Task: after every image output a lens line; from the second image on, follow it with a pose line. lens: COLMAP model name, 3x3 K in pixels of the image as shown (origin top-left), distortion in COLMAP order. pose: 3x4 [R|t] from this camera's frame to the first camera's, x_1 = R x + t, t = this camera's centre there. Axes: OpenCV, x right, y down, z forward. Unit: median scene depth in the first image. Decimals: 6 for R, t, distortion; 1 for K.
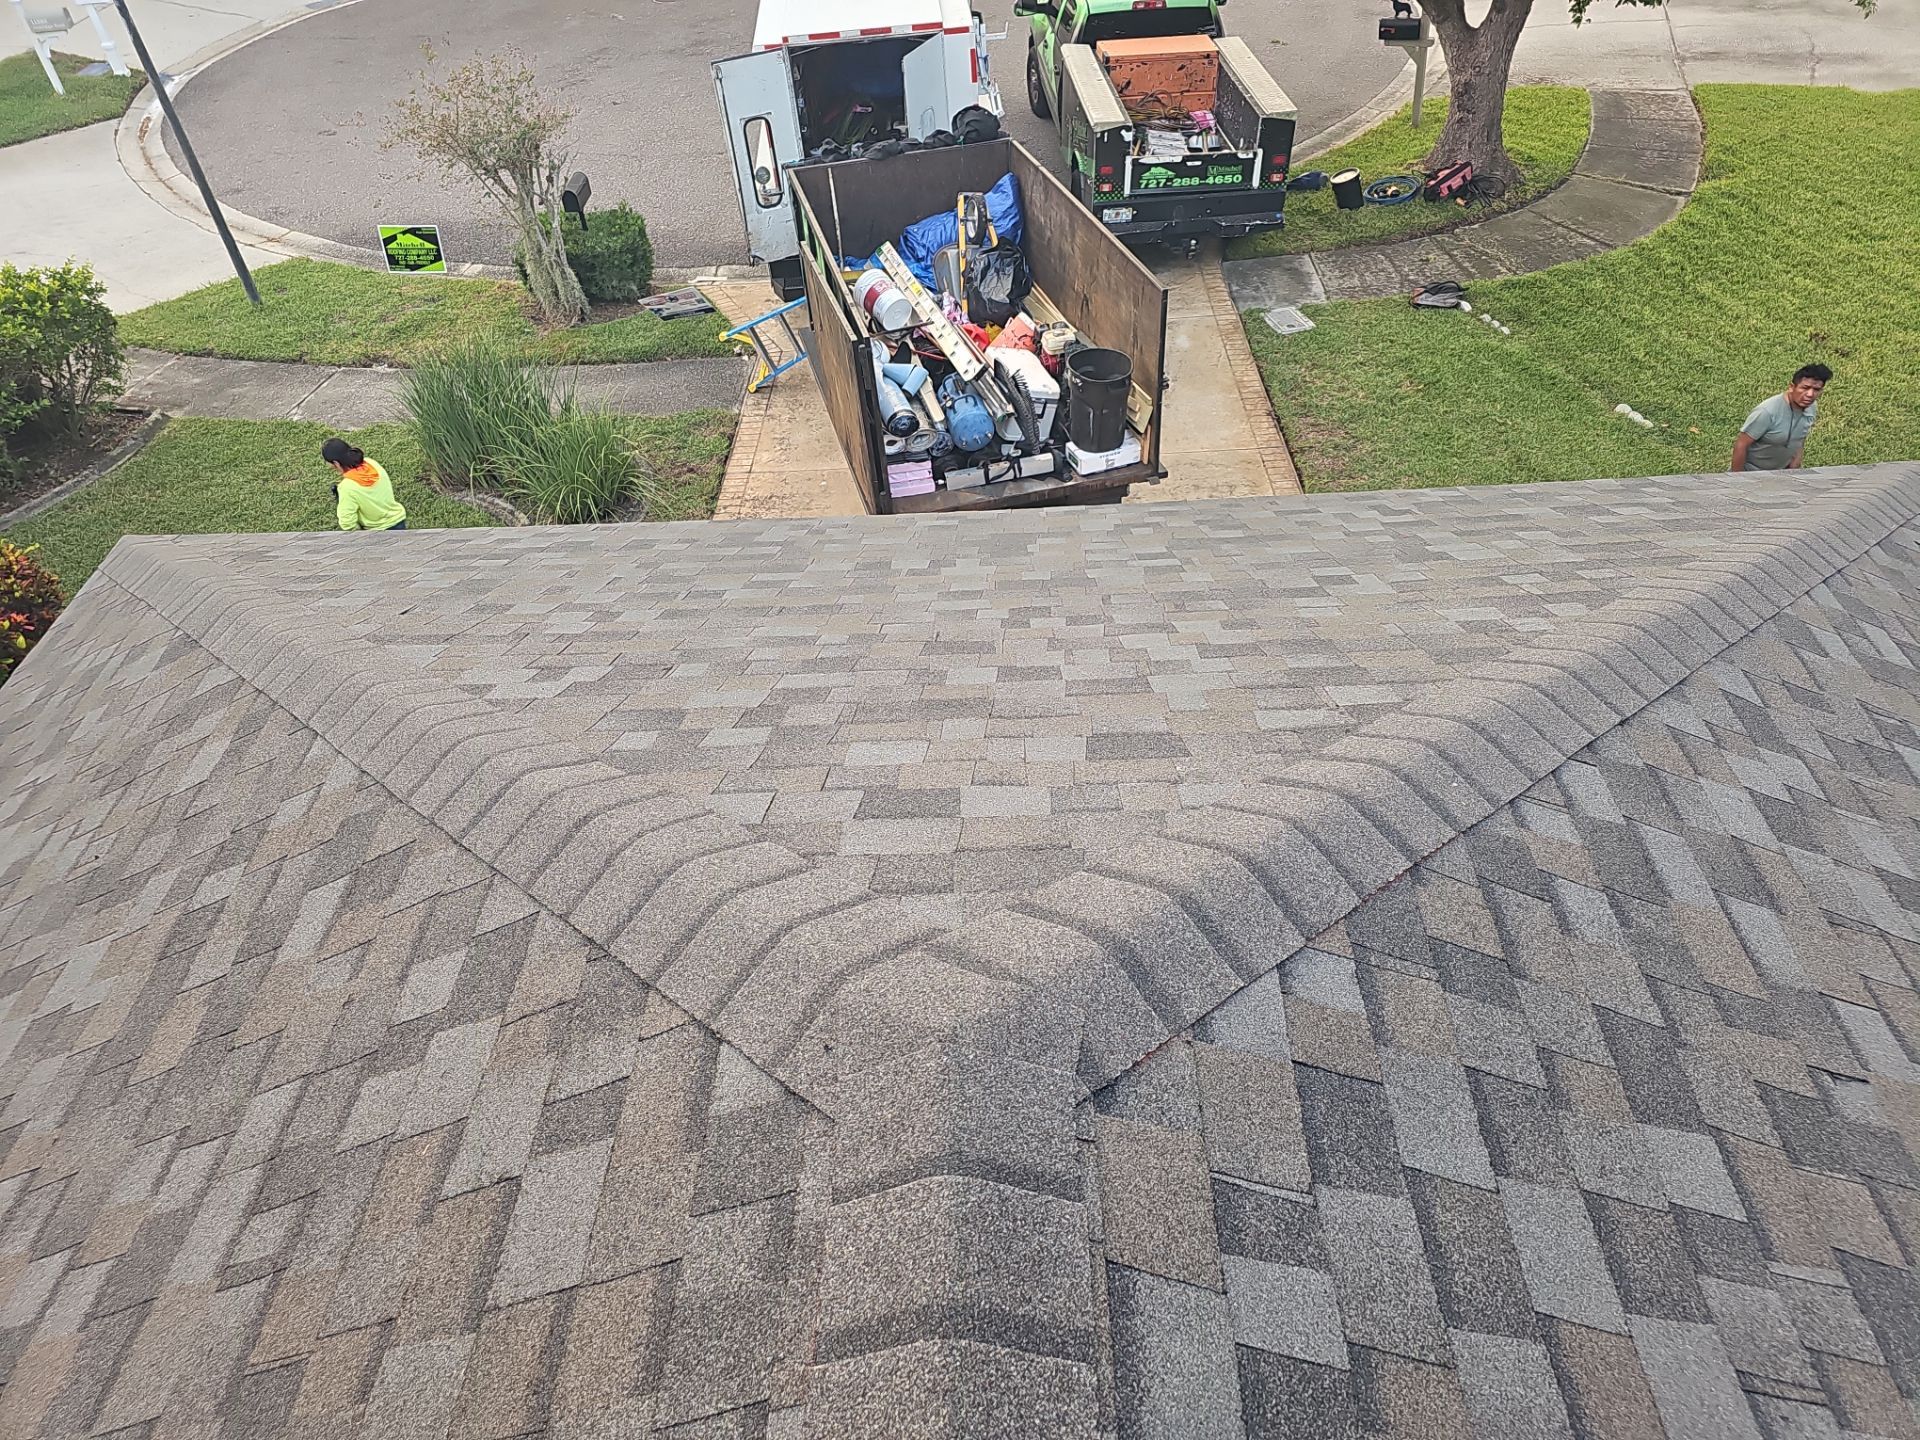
lens RADIAL K [[1244.2, 0, 975.2], [0, 1244.2, 742.5], [0, 0, 1]] dist [0.047338, -0.028459]
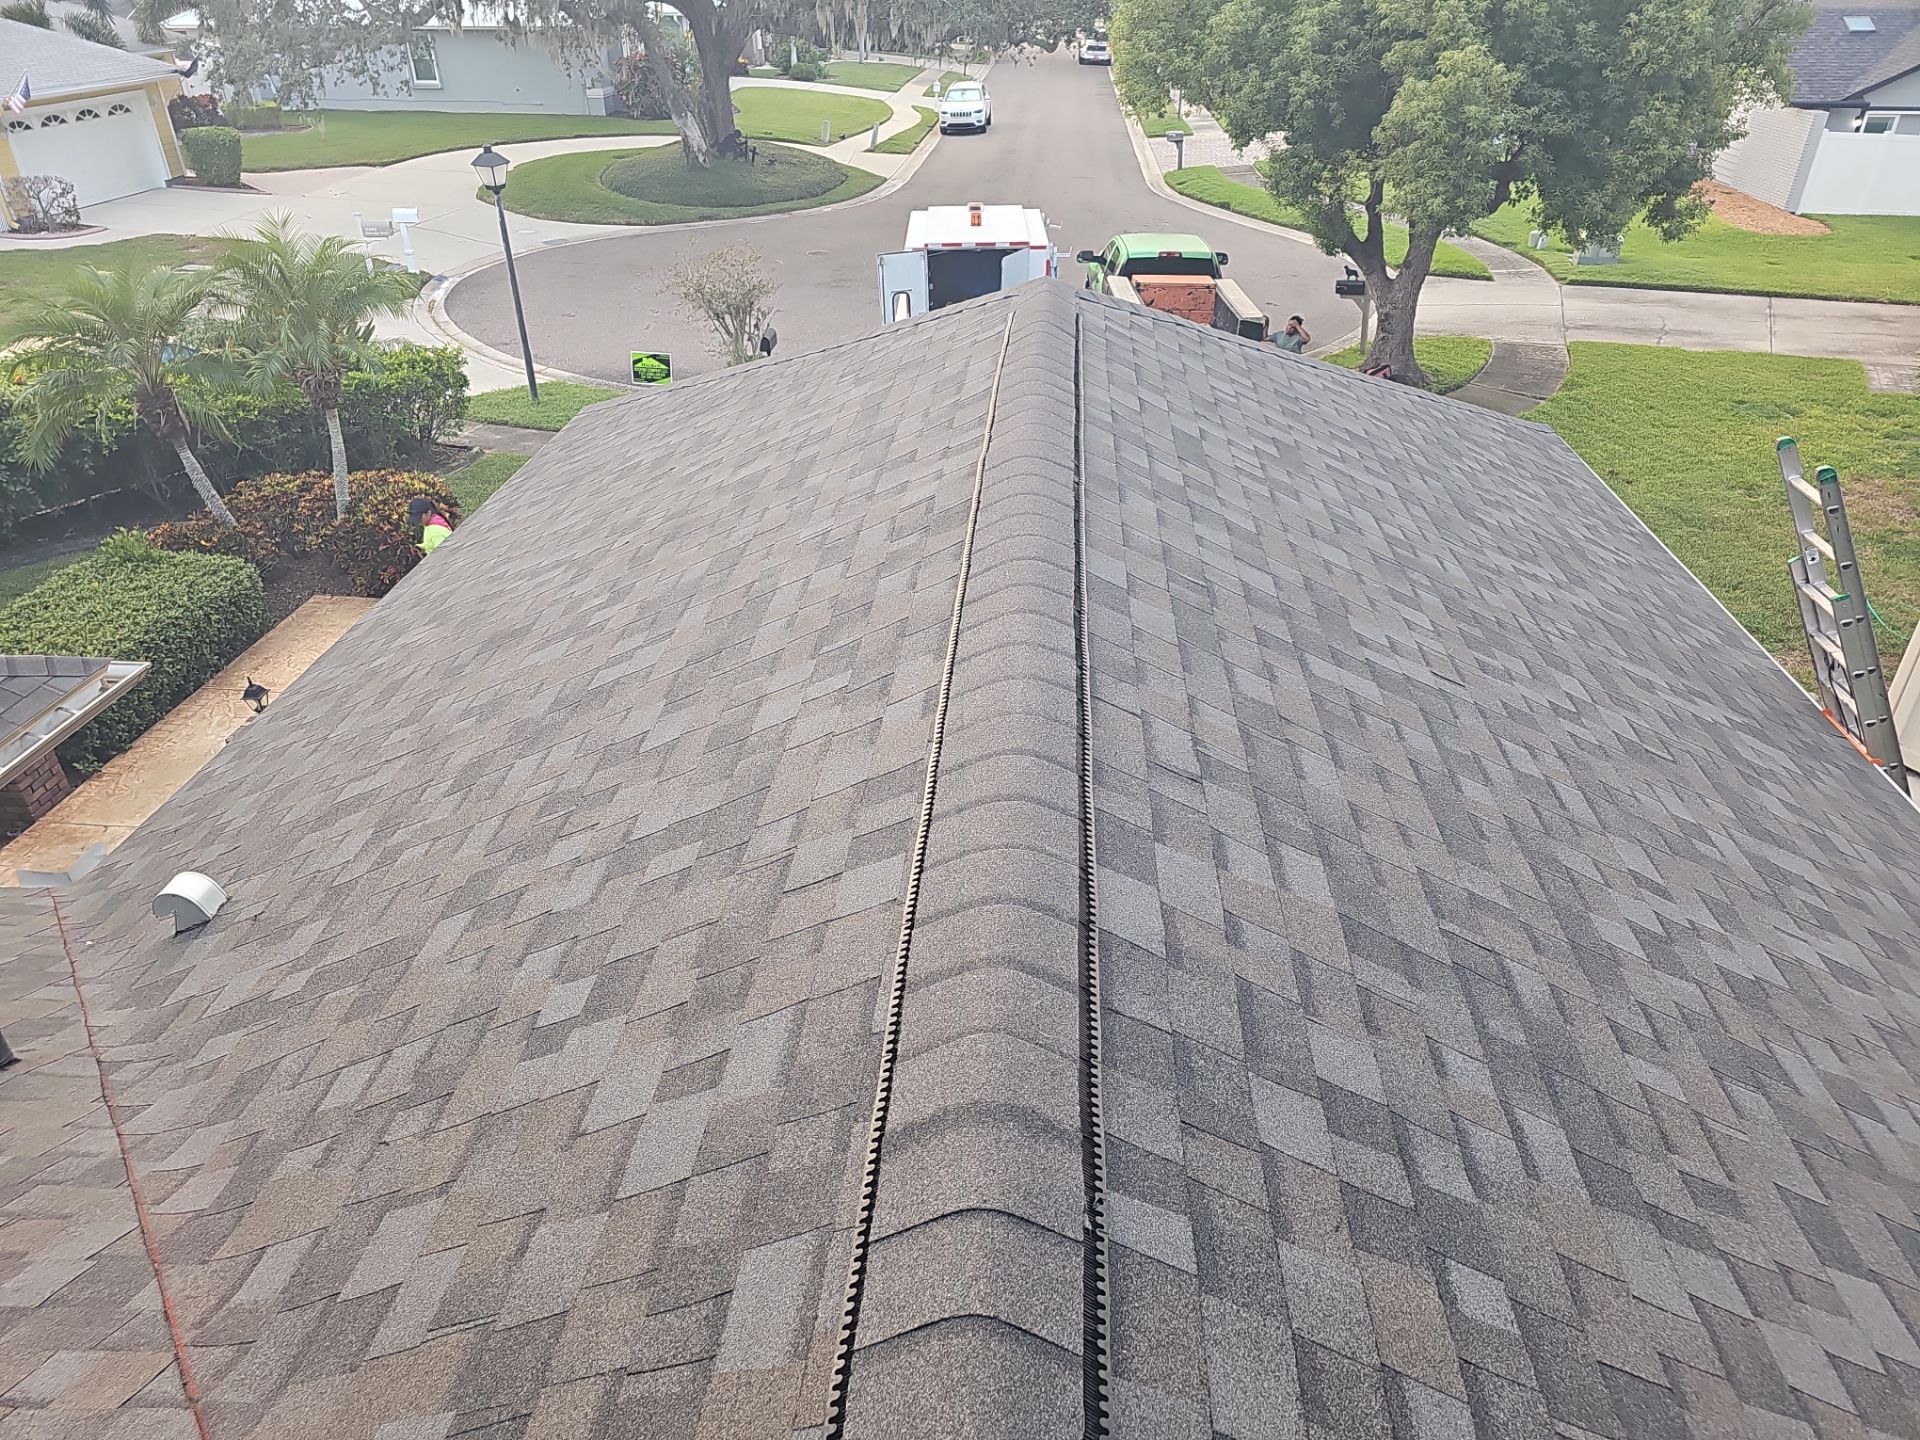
lens RADIAL K [[1244.2, 0, 975.2], [0, 1244.2, 742.5], [0, 0, 1]] dist [0.047338, -0.028459]
pose [[0.996847, 0.074365, -0.027694, -0.003178], [-0.078457, 0.975941, -0.203430, 0.277212], [0.011900, 0.204961, 0.978698, -0.300855]]
